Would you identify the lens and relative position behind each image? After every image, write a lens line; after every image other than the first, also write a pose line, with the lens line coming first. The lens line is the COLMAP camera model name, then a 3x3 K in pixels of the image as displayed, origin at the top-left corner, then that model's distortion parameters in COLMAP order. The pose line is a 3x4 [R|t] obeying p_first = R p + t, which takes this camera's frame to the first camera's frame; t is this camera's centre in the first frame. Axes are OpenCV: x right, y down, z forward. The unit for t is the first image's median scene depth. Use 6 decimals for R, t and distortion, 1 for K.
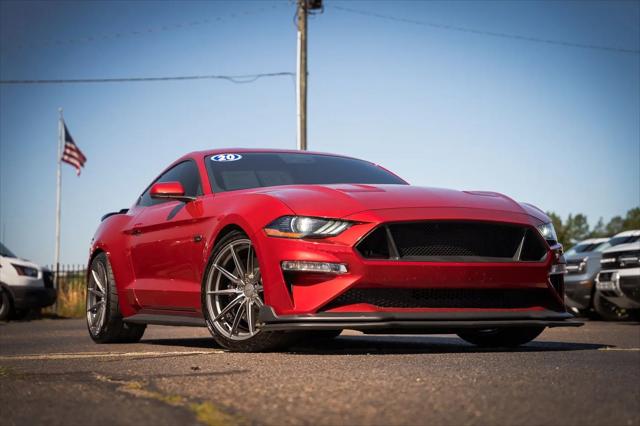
lens RADIAL K [[1141.9, 0, 320.0], [0, 1141.9, 213.0], [0, 0, 1]] dist [0.260341, 0.013630]
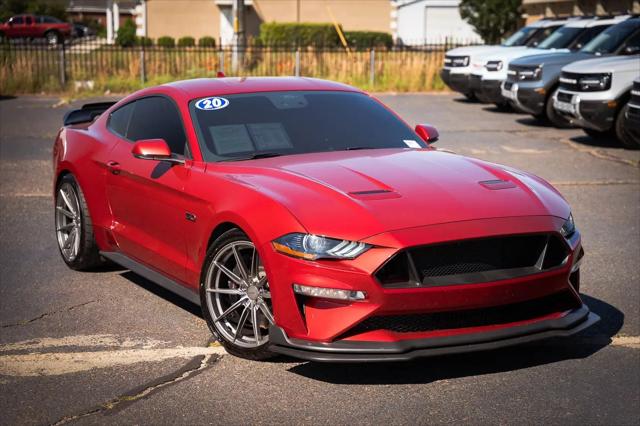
lens RADIAL K [[1141.9, 0, 320.0], [0, 1141.9, 213.0], [0, 0, 1]] dist [0.260341, 0.013630]
pose [[0.997787, -0.009388, 0.065825, -0.068272], [-0.007026, 0.969553, 0.244779, -0.226923], [-0.066119, -0.244700, 0.967342, 0.100871]]
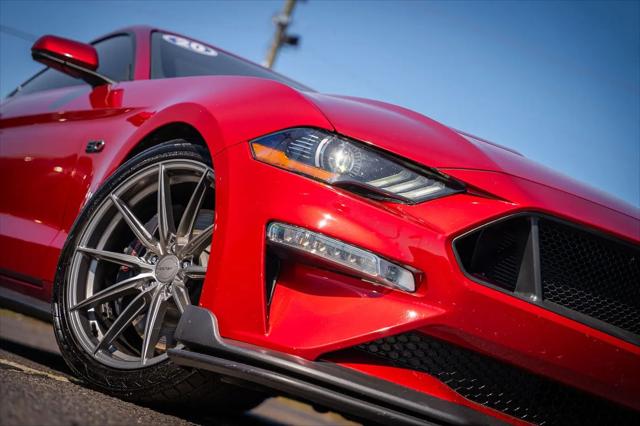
lens RADIAL K [[1141.9, 0, 320.0], [0, 1141.9, 213.0], [0, 0, 1]] dist [0.260341, 0.013630]
pose [[0.942551, 0.325180, 0.076525, -0.047022], [-0.318842, 0.944042, -0.084402, 0.065669], [-0.099688, 0.055154, 0.993489, 0.532931]]
